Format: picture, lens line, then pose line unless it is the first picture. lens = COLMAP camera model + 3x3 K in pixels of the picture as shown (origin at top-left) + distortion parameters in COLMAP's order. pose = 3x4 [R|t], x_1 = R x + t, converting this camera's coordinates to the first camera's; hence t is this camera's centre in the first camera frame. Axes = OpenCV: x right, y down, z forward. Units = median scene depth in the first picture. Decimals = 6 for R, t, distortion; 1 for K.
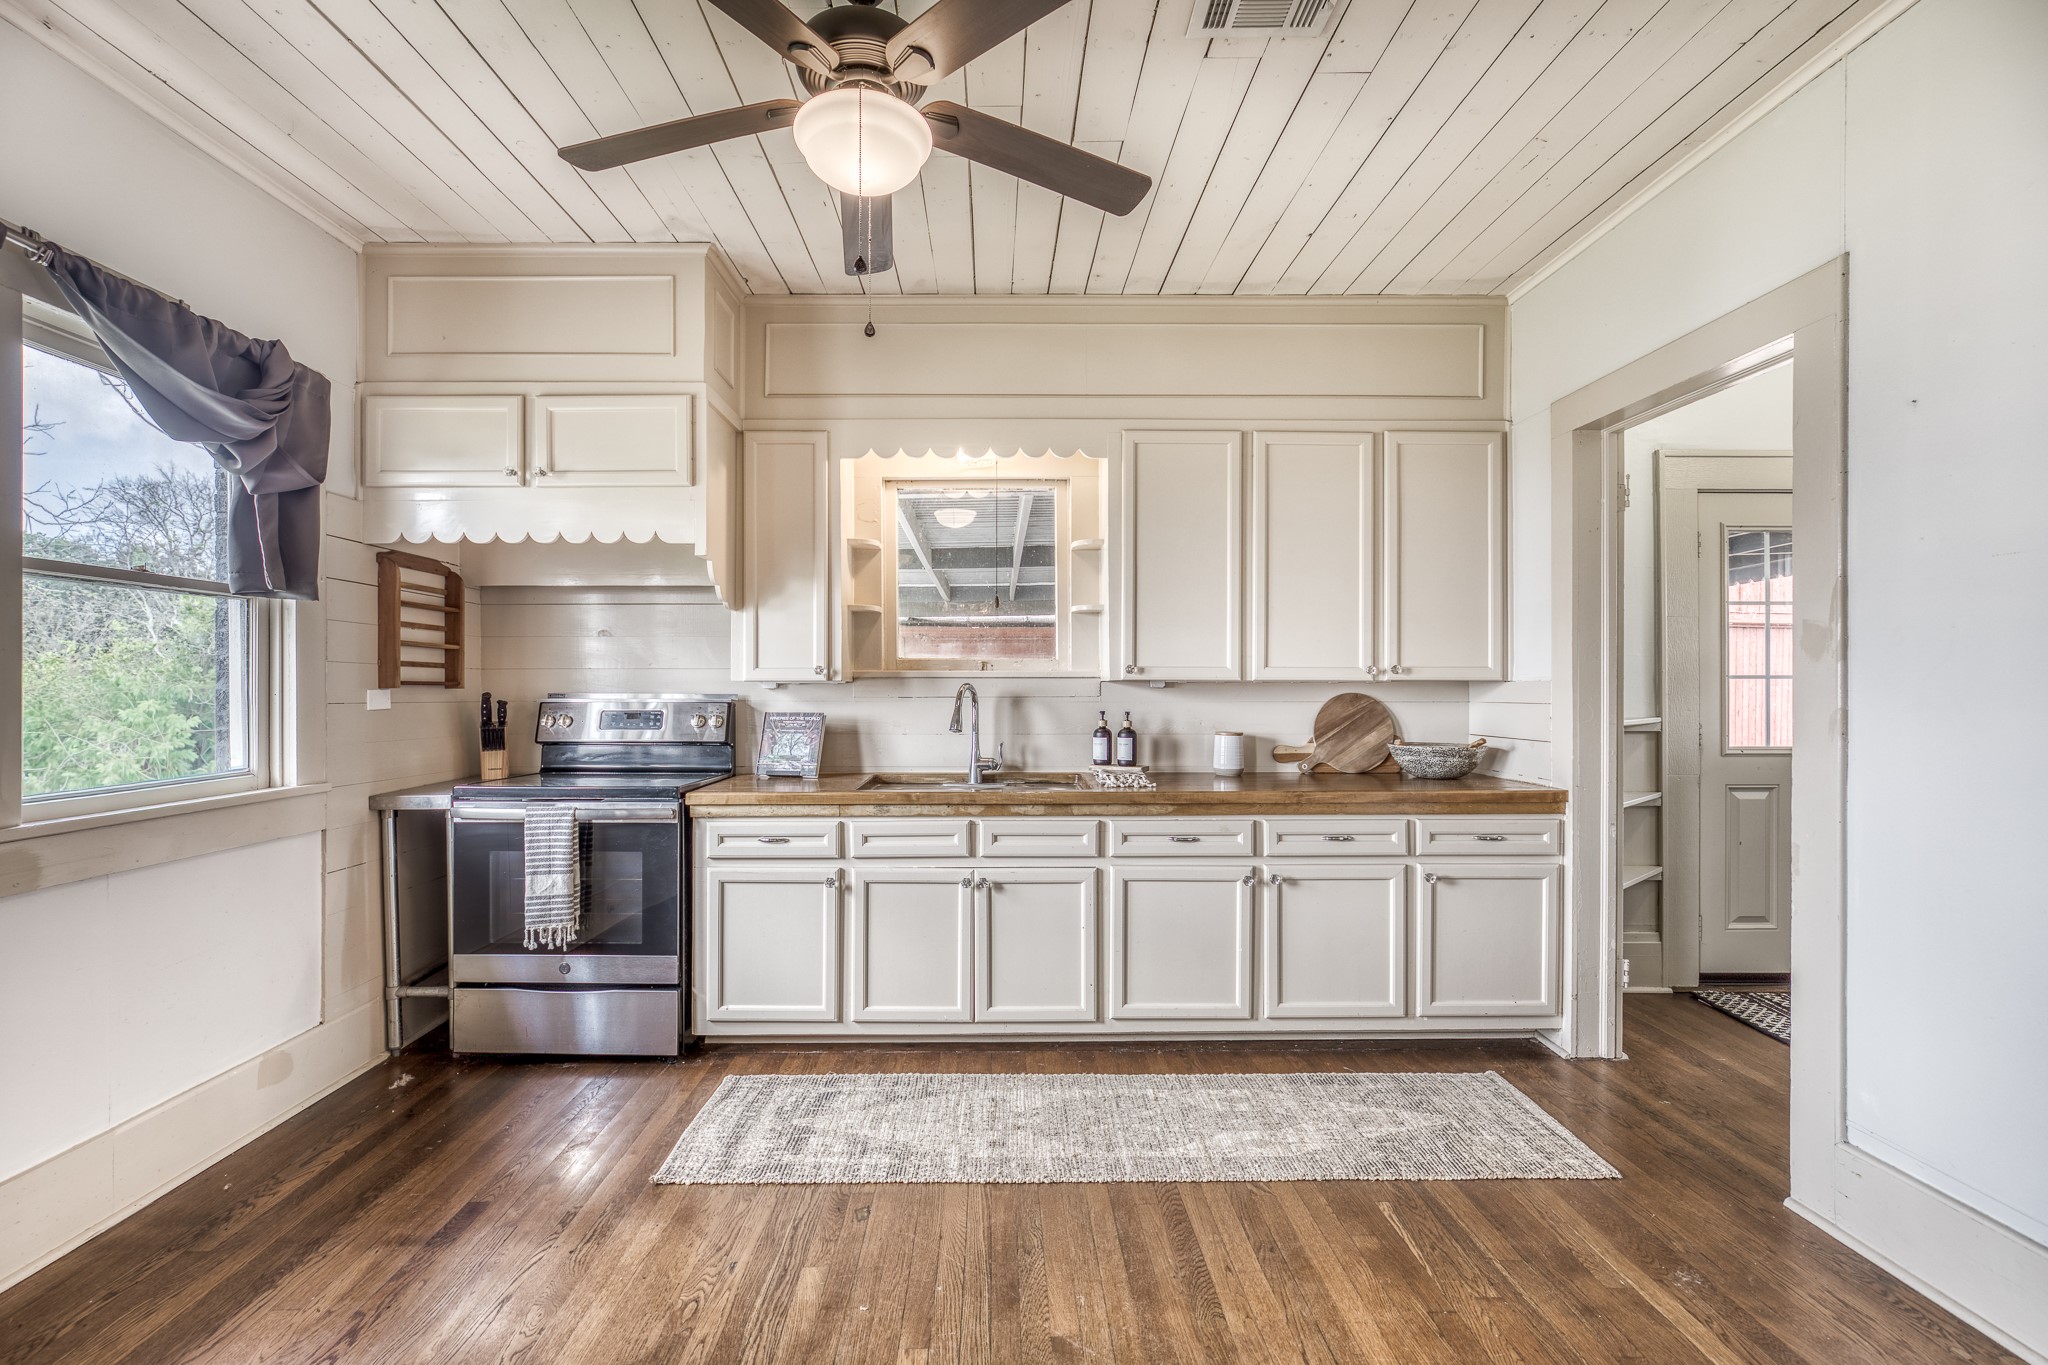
lens RADIAL K [[925.7, 0, 1024.0], [0, 925.7, 682.5], [0, 0, 1]] dist [-0.006964, -0.000198]
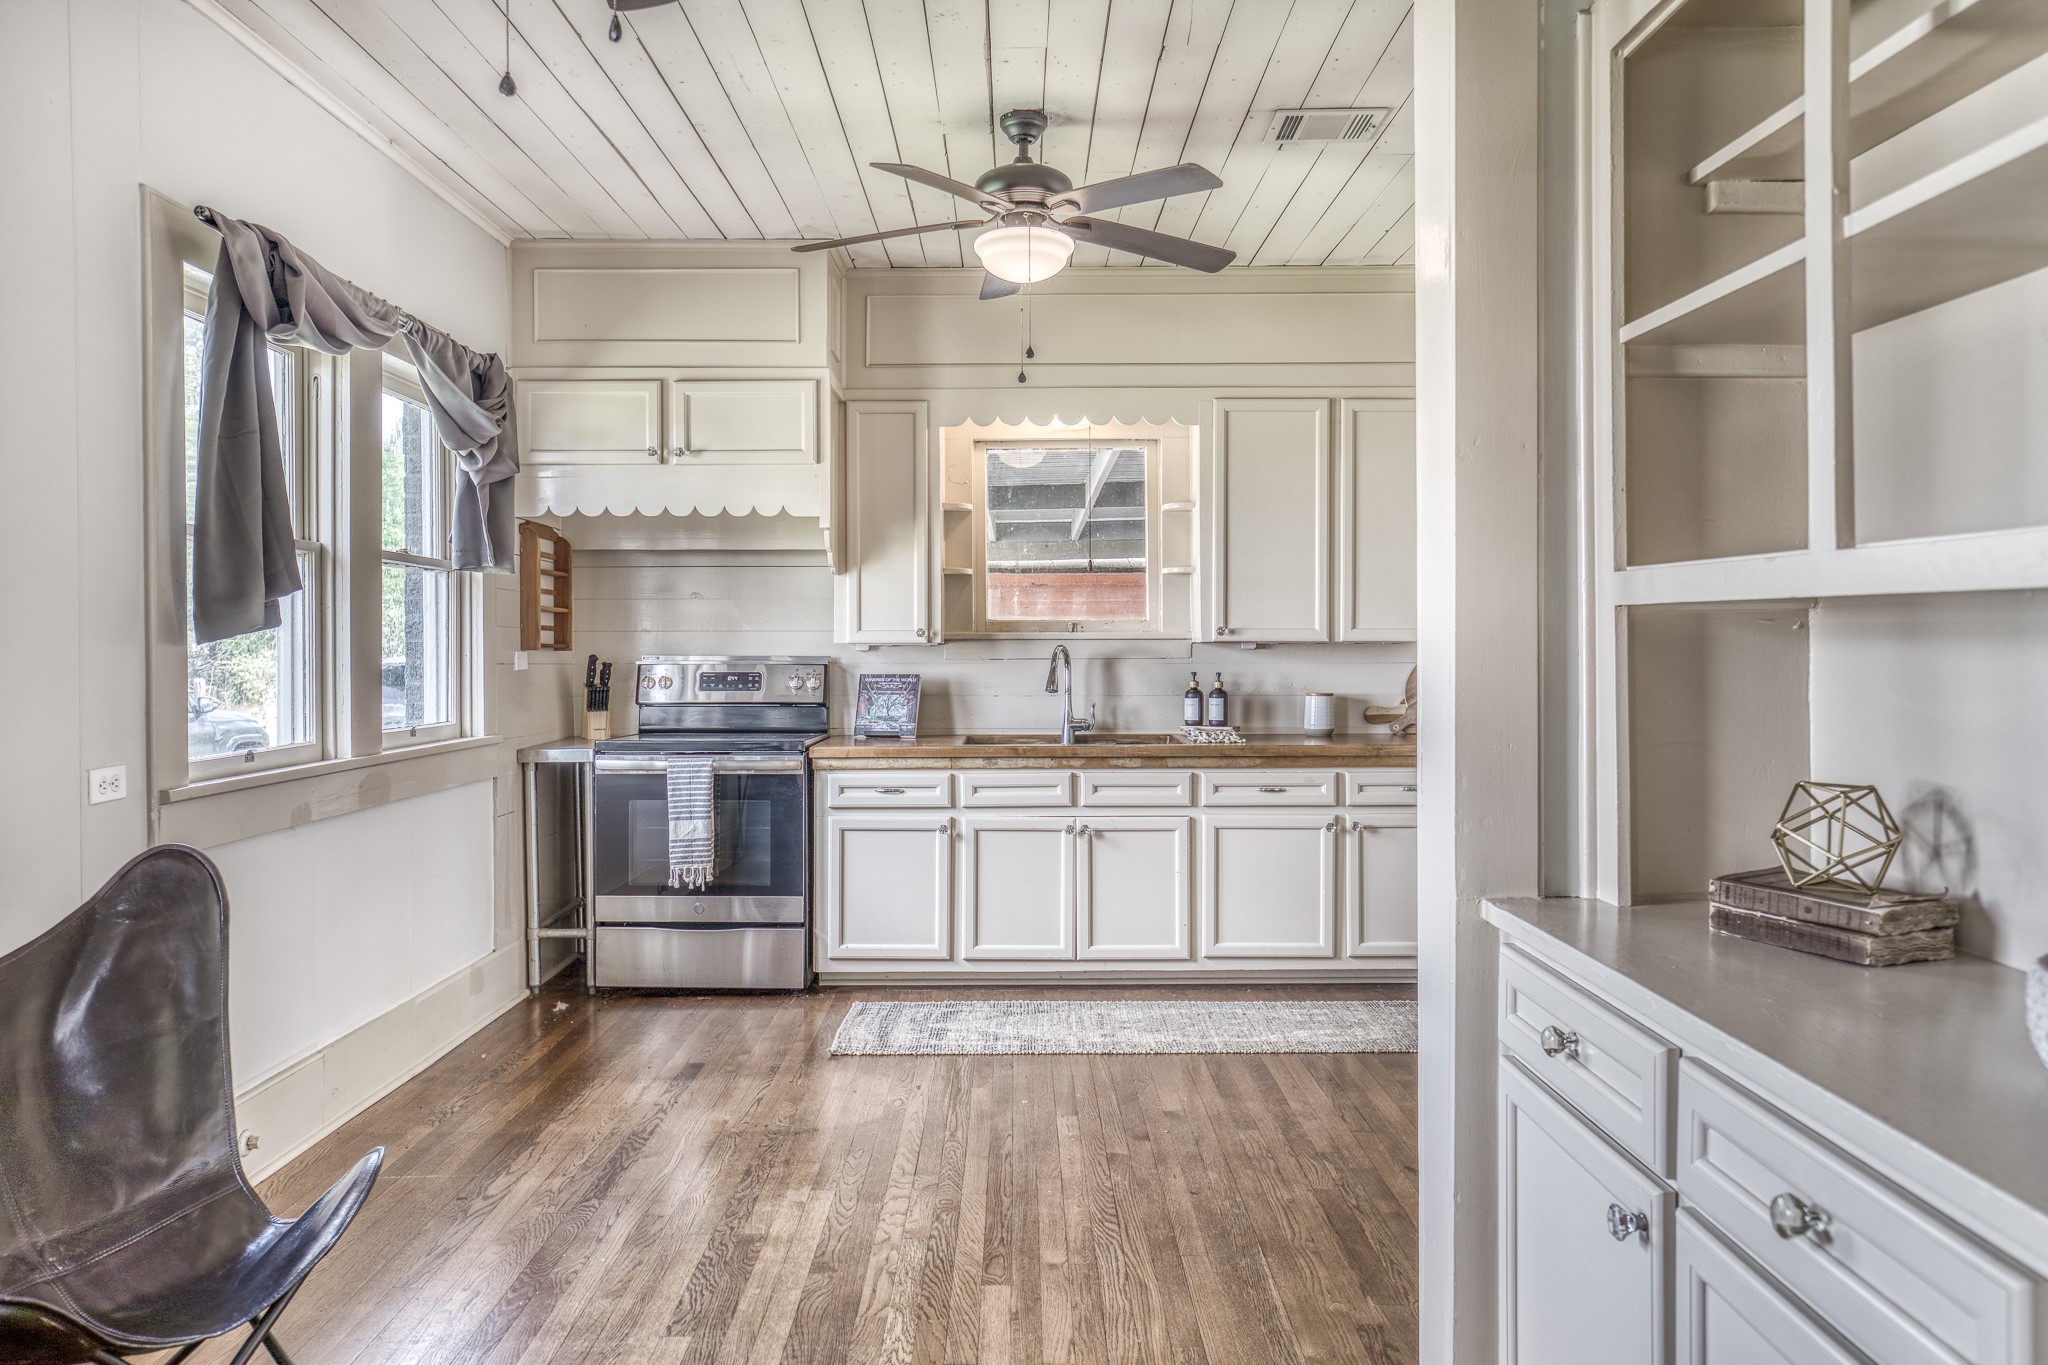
lens RADIAL K [[1398.2, 0, 1050.6], [0, 1398.2, 646.6], [0, 0, 1]] dist [-0.018944, 0.052184]
pose [[0.999946, -0.001526, -0.010240, -0.066444], [0.001541, 0.999998, 0.001404, 0.000622], [0.010238, -0.001420, 0.999947, -0.624009]]
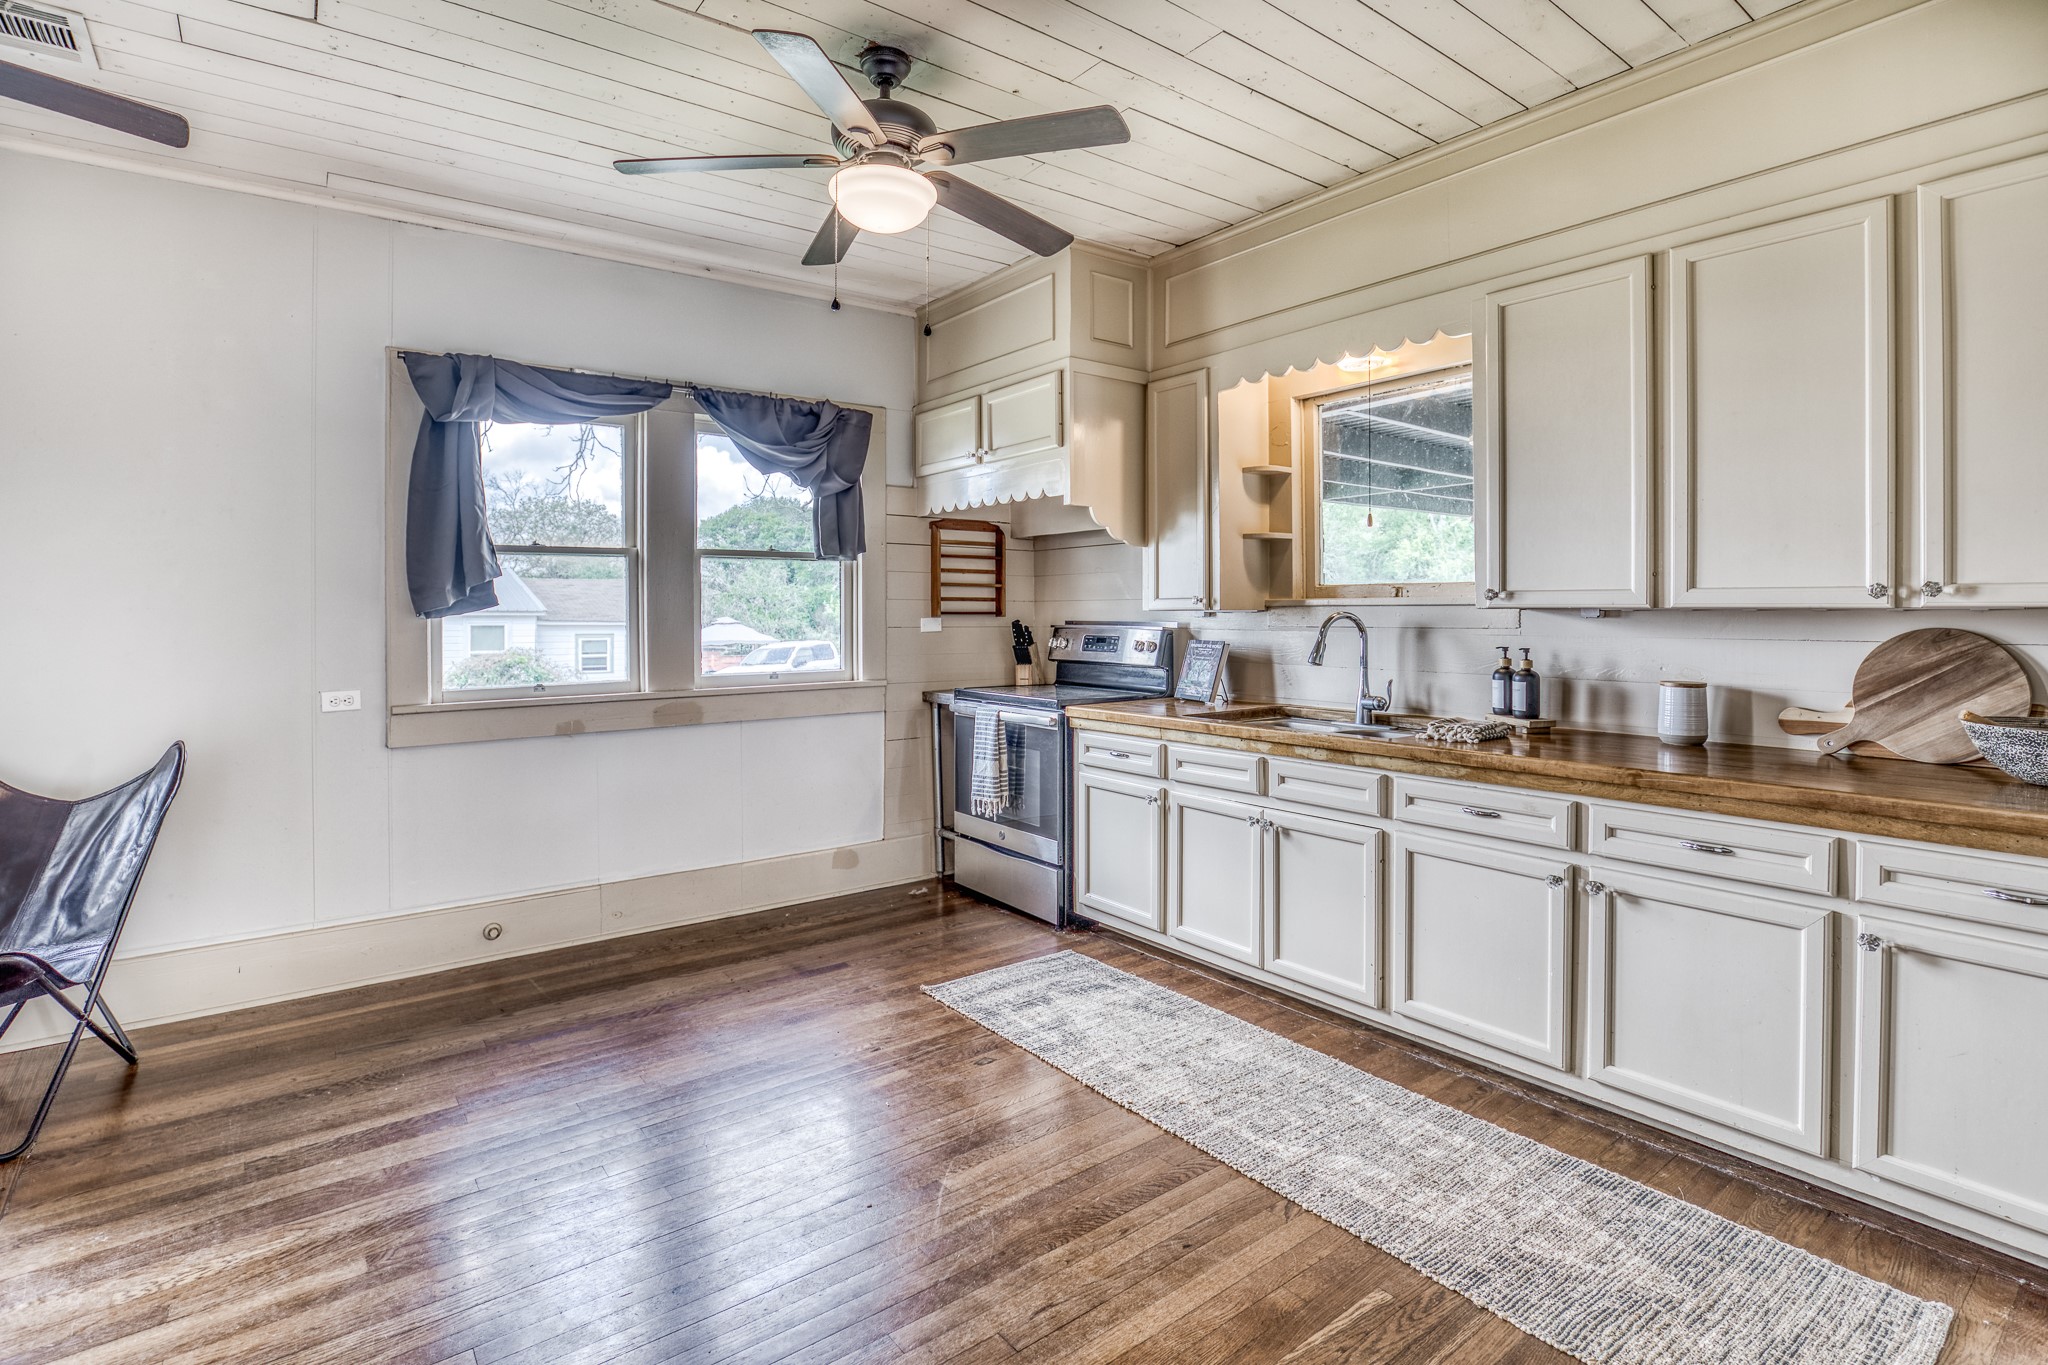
lens RADIAL K [[985.9, 0, 1019.2], [0, 985.9, 608.5], [0, 0, 1]] dist [-0.026411, -0.000798]
pose [[0.601474, -0.003652, -0.798884, 0.601286], [0.006327, 0.999980, 0.000192, -0.005936], [0.798867, -0.005170, 0.601485, 0.193568]]
